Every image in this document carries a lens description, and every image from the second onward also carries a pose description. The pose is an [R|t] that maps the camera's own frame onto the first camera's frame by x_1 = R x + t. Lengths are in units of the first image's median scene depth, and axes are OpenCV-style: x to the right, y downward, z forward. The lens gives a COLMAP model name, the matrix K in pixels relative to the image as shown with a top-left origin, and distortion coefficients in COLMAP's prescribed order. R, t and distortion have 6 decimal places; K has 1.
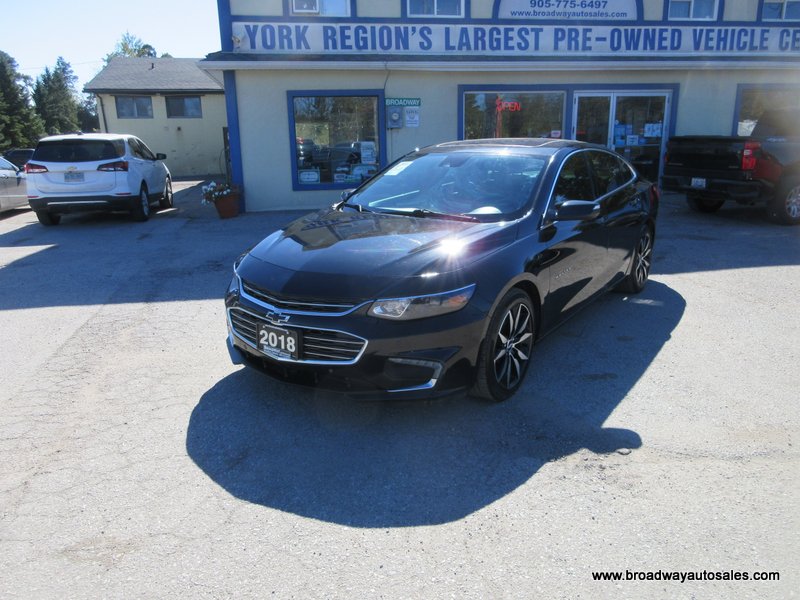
lens RADIAL K [[604.0, 0, 400.0], [0, 604.0, 300.0], [0, 0, 1]] dist [0.015085, -0.009126]
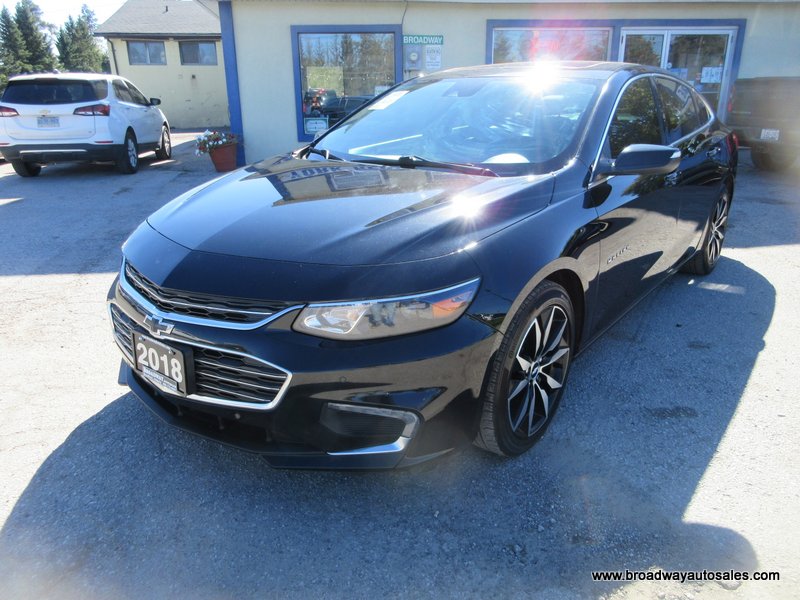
lens RADIAL K [[604.0, 0, 400.0], [0, 604.0, 300.0], [0, 0, 1]] dist [0.015085, -0.009126]
pose [[0.998798, 0.021711, -0.043945, 0.039957], [-0.018644, 0.997440, 0.069034, -0.024654], [0.045331, -0.068131, 0.996646, 0.217996]]
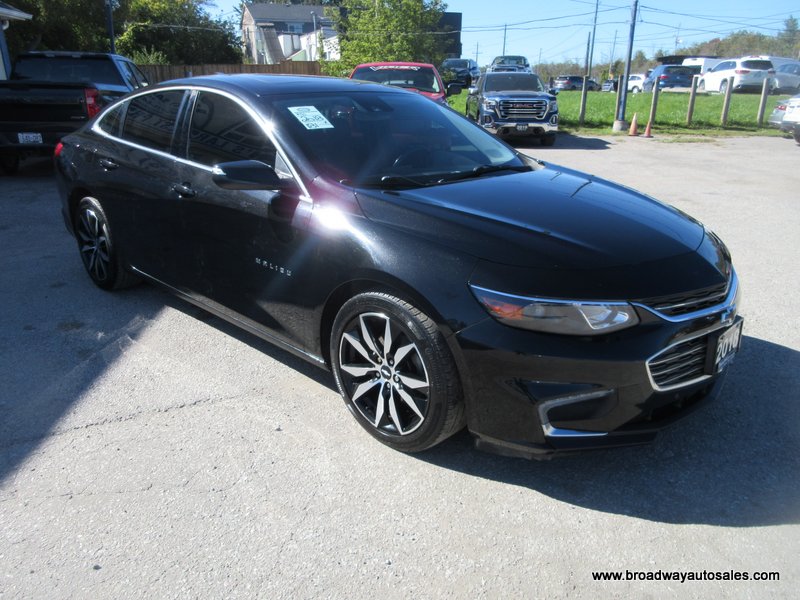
lens RADIAL K [[604.0, 0, 400.0], [0, 604.0, 300.0], [0, 0, 1]] dist [0.015085, -0.009126]
pose [[0.135109, -0.312702, 0.940193, -0.517153], [0.248303, 0.929301, 0.273397, -0.157098], [-0.959214, 0.196514, 0.203202, 0.679029]]
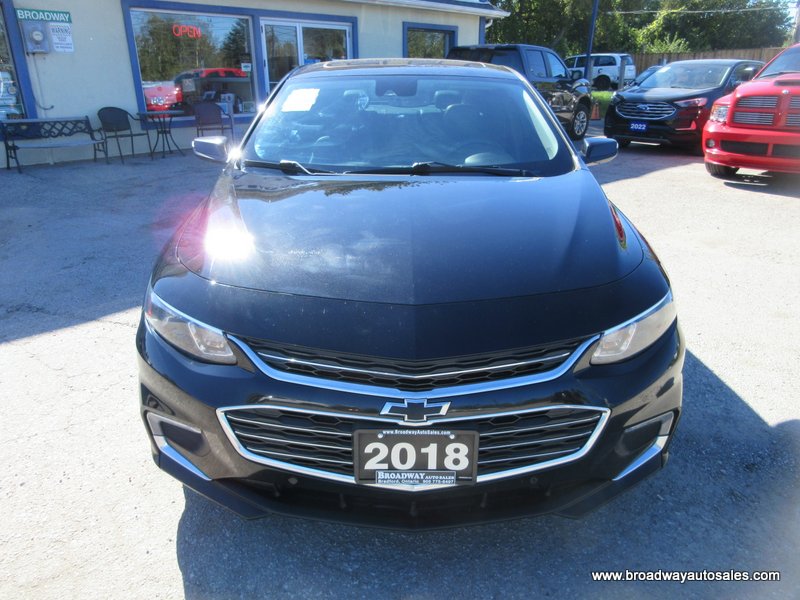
lens RADIAL K [[604.0, 0, 400.0], [0, 604.0, 300.0], [0, 0, 1]] dist [0.015085, -0.009126]
pose [[0.811319, -0.189727, 0.552960, -0.254030], [0.140303, 0.981420, 0.130880, -0.066675], [-0.567518, -0.028603, 0.822864, 0.341905]]
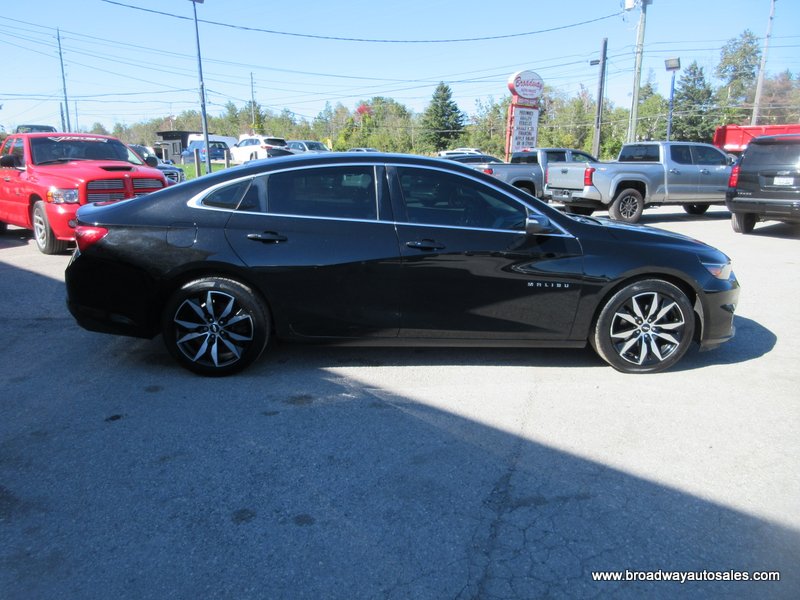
lens RADIAL K [[604.0, 0, 400.0], [0, 604.0, 300.0], [0, 0, 1]] dist [0.015085, -0.009126]
pose [[-0.624806, -0.162529, 0.763676, -0.496367], [0.204154, 0.910059, 0.360713, -0.341199], [-0.753617, 0.381283, -0.535429, 1.362789]]
